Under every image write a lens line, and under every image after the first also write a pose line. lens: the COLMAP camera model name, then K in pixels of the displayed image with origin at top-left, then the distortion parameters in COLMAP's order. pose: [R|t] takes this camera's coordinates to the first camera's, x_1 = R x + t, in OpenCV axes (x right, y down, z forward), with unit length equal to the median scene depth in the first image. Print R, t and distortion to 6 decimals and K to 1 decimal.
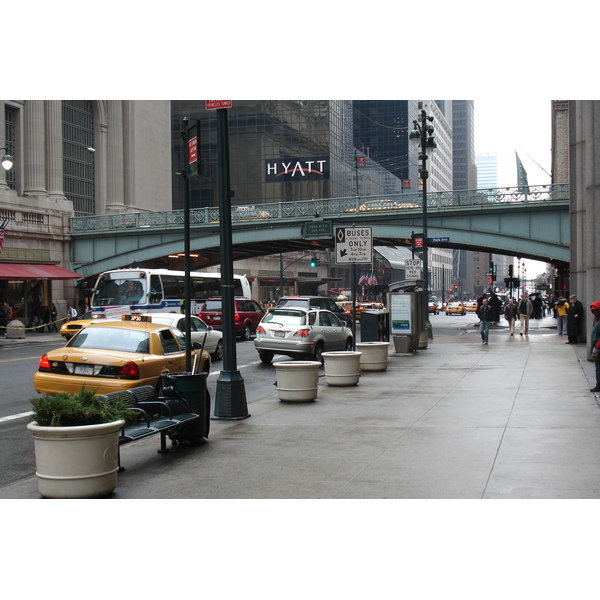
lens RADIAL K [[851.8, 0, 300.0], [0, 851.8, 300.0], [0, 0, 1]] dist [0.014694, 0.007173]
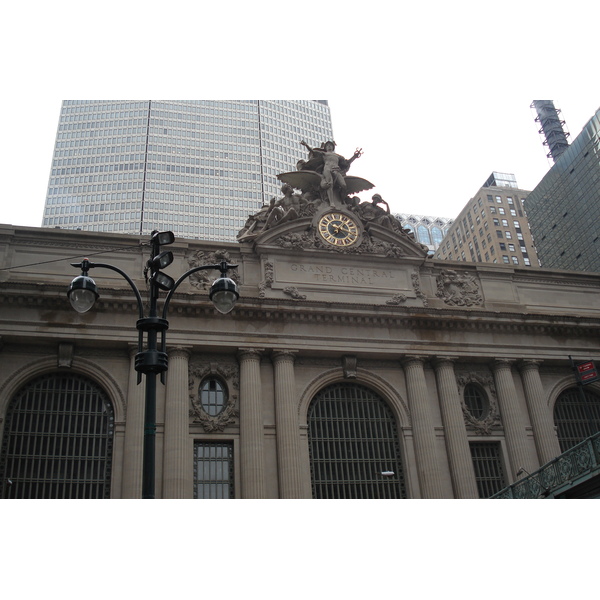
lens RADIAL K [[684.1, 0, 293.3], [0, 684.1, 299.2], [0, 0, 1]] dist [-0.087317, -0.049356]
pose [[0.502770, -0.440942, -0.743500, 0.351393], [0.048227, 0.873083, -0.485181, -0.006732], [0.863074, 0.208077, 0.460225, 0.733788]]
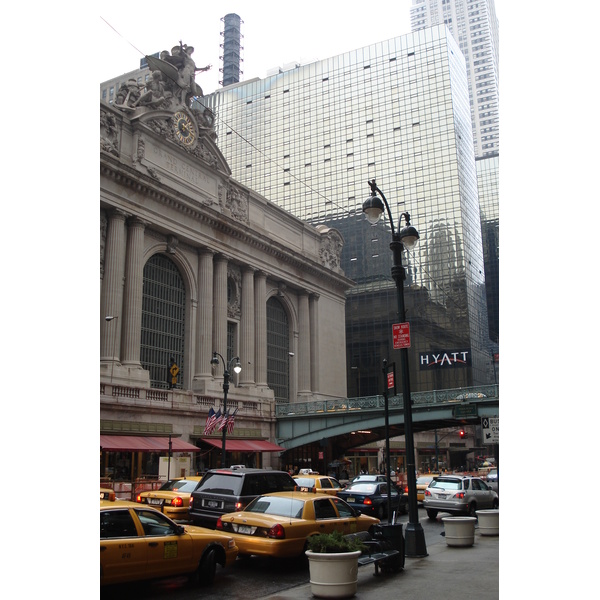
lens RADIAL K [[684.1, 0, 293.3], [0, 684.1, 299.2], [0, 0, 1]] dist [-0.087317, -0.049356]
pose [[0.975410, -0.047006, -0.215326, -0.003655], [-0.005512, 0.971483, -0.237047, -0.003357], [0.220328, 0.232405, 0.947335, -0.053274]]
